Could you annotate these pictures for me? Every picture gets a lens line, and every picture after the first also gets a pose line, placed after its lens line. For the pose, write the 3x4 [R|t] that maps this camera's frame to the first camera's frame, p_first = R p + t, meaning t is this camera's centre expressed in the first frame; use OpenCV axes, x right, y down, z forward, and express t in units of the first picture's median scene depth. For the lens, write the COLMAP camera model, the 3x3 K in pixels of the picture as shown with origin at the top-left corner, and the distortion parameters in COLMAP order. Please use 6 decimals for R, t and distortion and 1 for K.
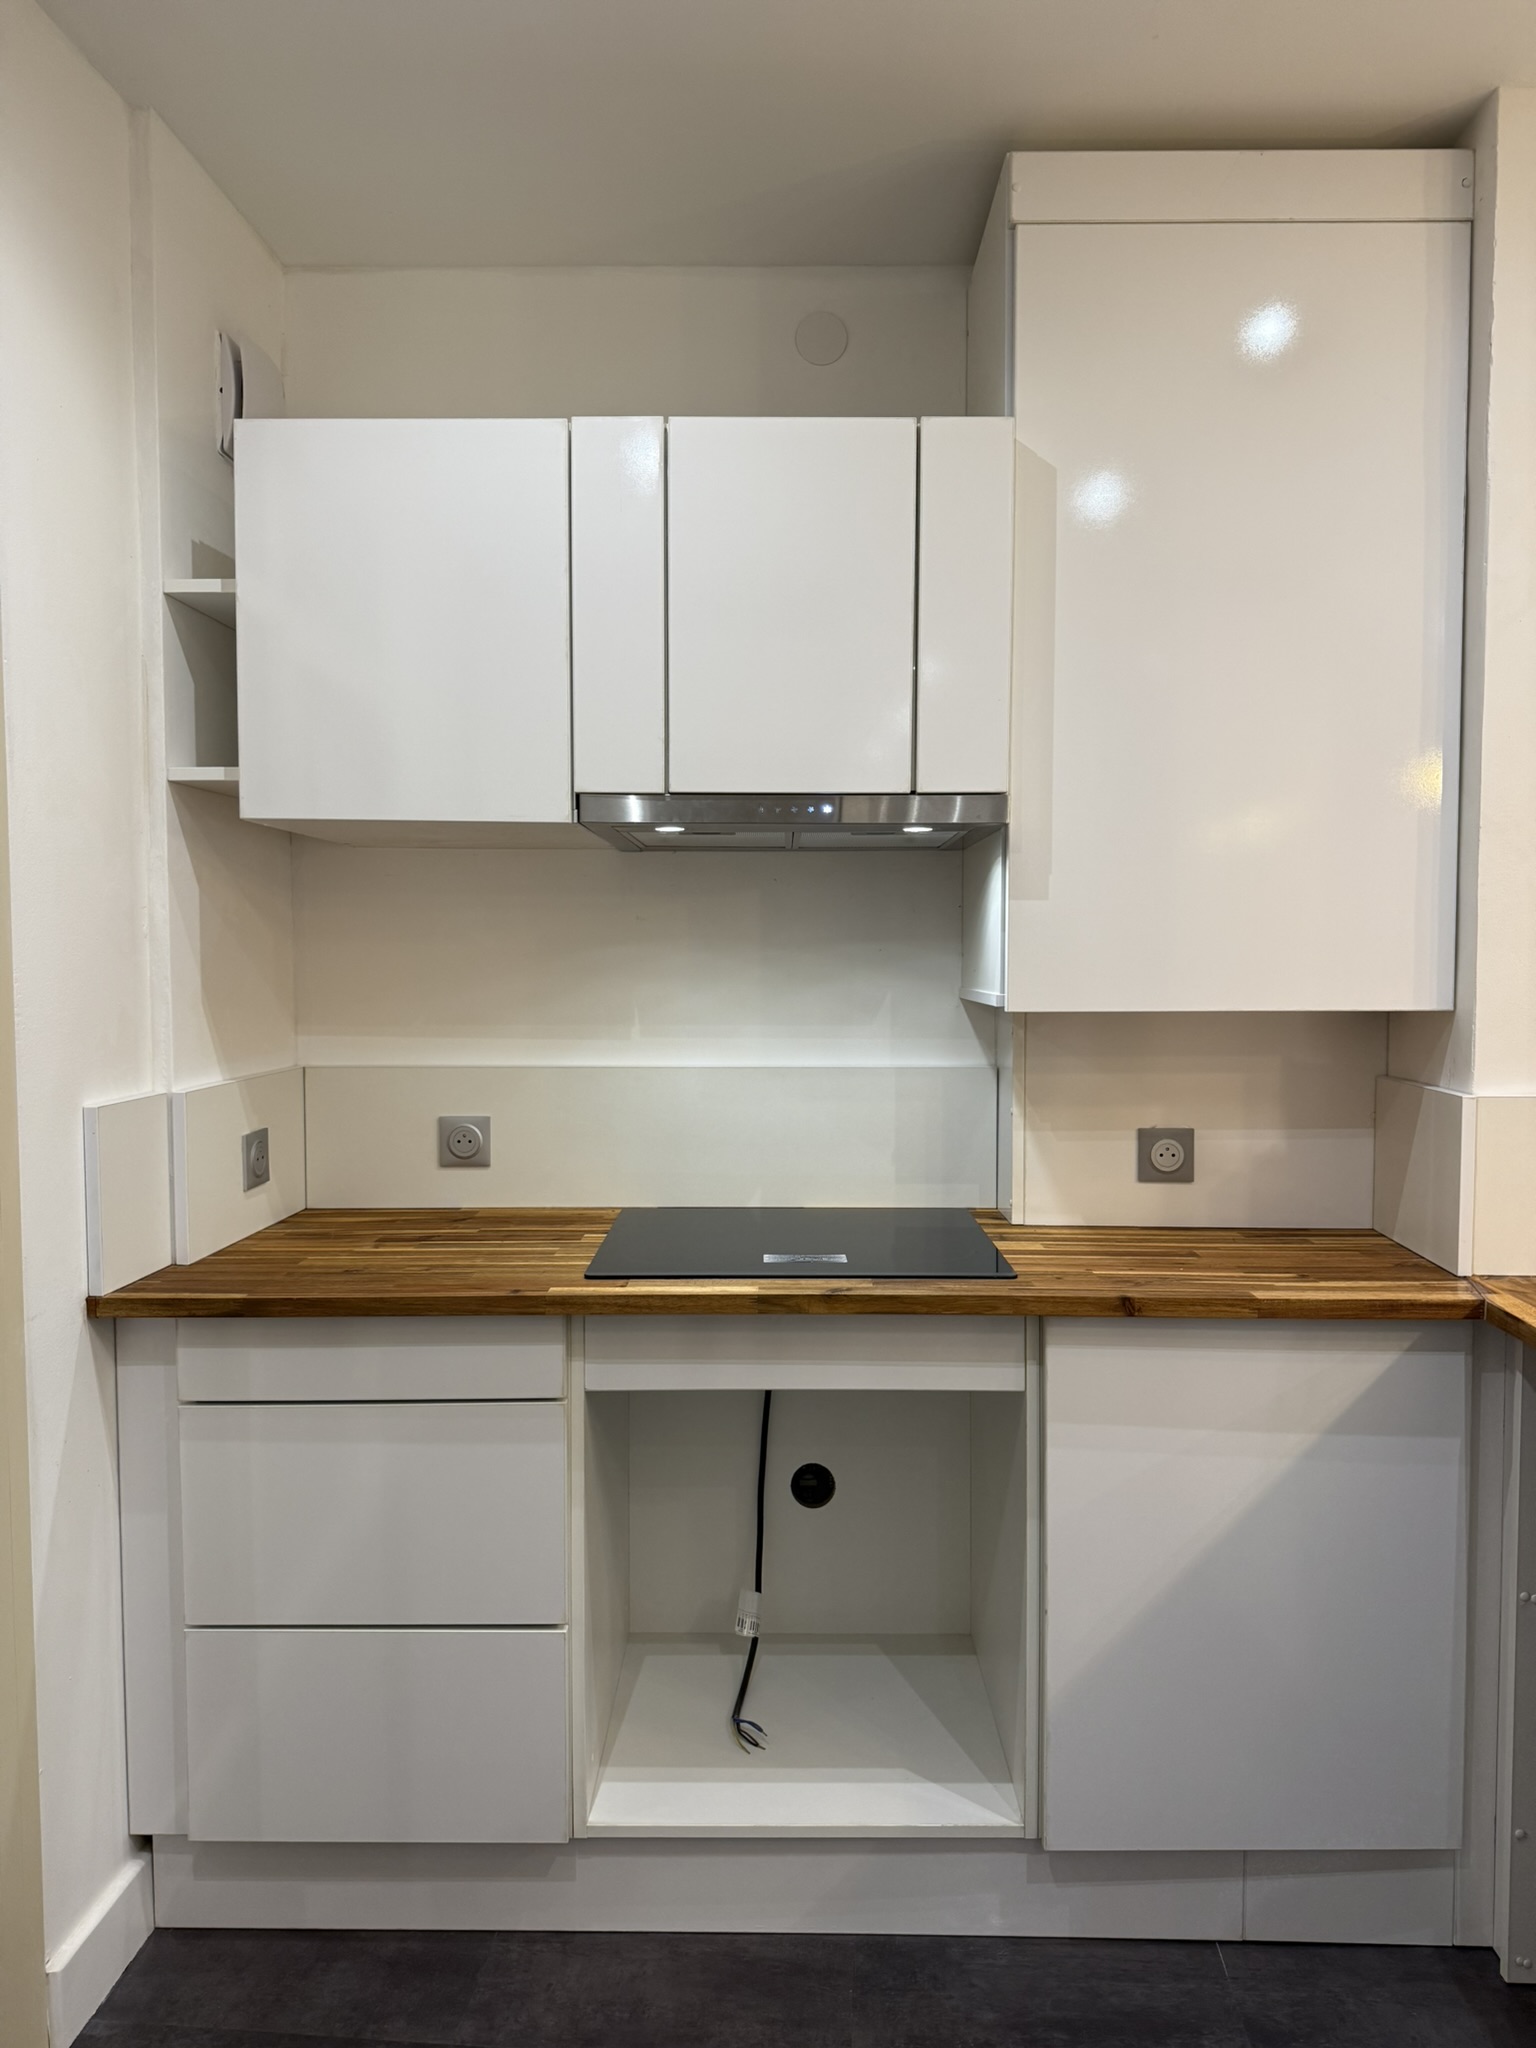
lens RADIAL K [[1455.8, 0, 832.9], [0, 1455.8, 1025.1], [0, 0, 1]] dist [0.053601, -0.050507]
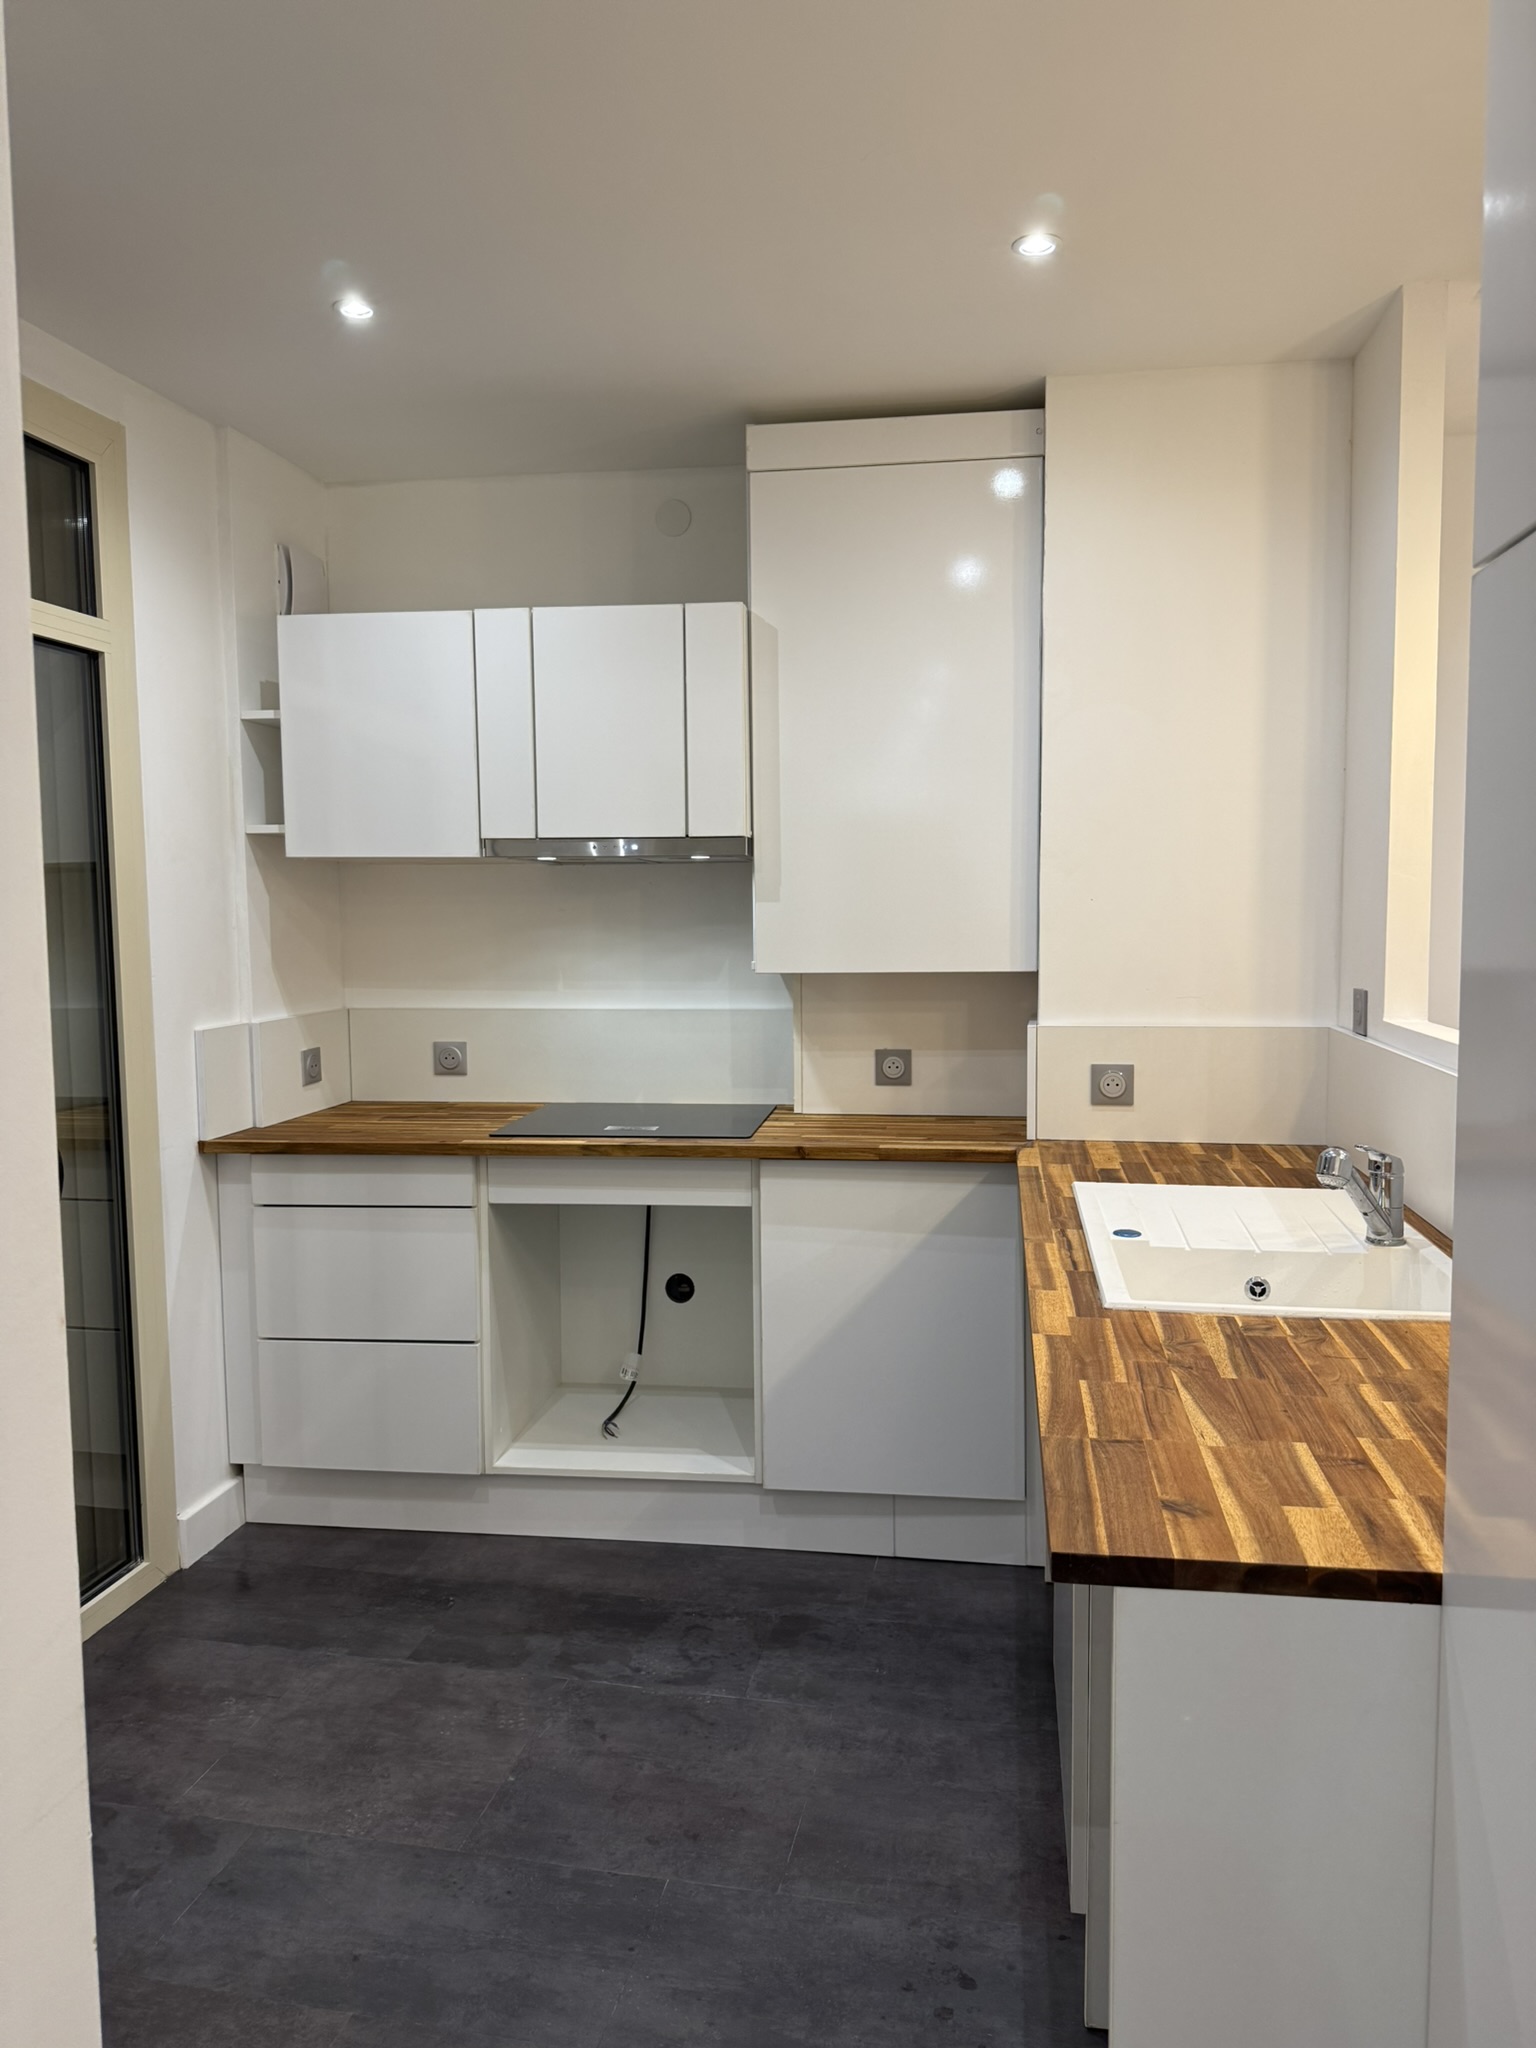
lens RADIAL K [[1419.4, 0, 811.4], [0, 1419.4, 1015.3], [0, 0, 1]] dist [0.166027, -0.270961]
pose [[0.992165, 0.000735, -0.124933, 0.381977], [0.002533, 0.999659, 0.025995, -0.003235], [0.124910, -0.026108, 0.991825, -0.538667]]
